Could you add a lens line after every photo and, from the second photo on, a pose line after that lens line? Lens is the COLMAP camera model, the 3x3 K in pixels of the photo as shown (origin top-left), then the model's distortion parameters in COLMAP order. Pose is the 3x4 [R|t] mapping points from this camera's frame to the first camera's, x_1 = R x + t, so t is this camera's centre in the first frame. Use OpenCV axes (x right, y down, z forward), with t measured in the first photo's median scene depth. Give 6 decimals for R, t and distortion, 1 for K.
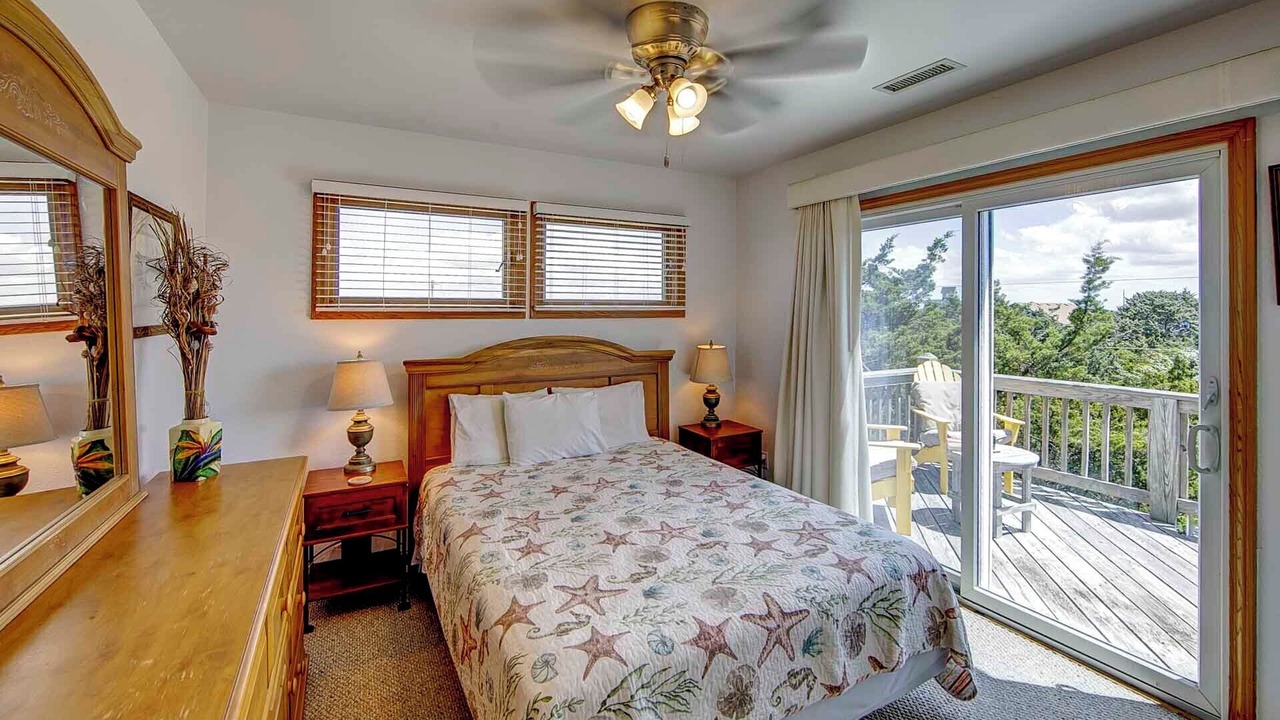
lens RADIAL K [[537.6, 0, 638.9], [0, 537.6, 310.2], [0, 0, 1]] dist [-0.000607, 0.000072]
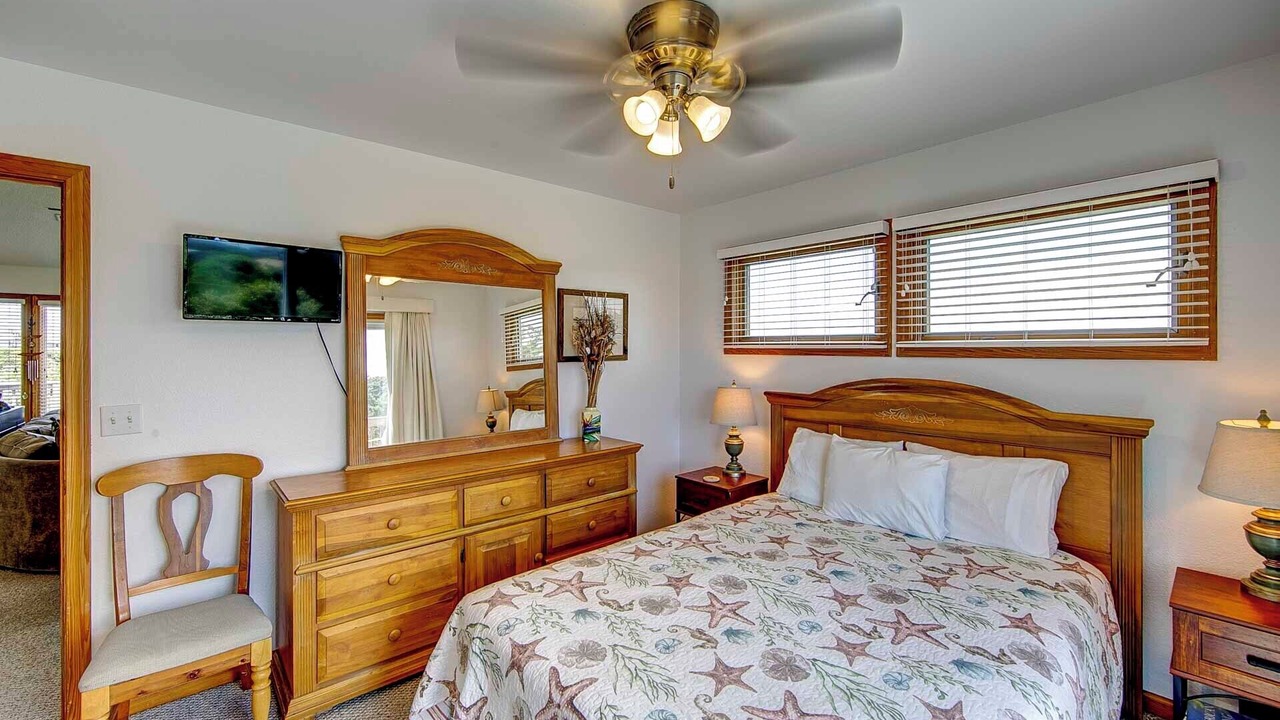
lens RADIAL K [[515.1, 0, 634.0], [0, 515.1, 346.6], [0, 0, 1]] dist [-0.000813, 0.000048]
pose [[0.219251, -0.002432, -0.975666, 0.523815], [0.002663, 0.999995, -0.001894, 0.000457], [0.975665, -0.002183, 0.219256, 0.440220]]
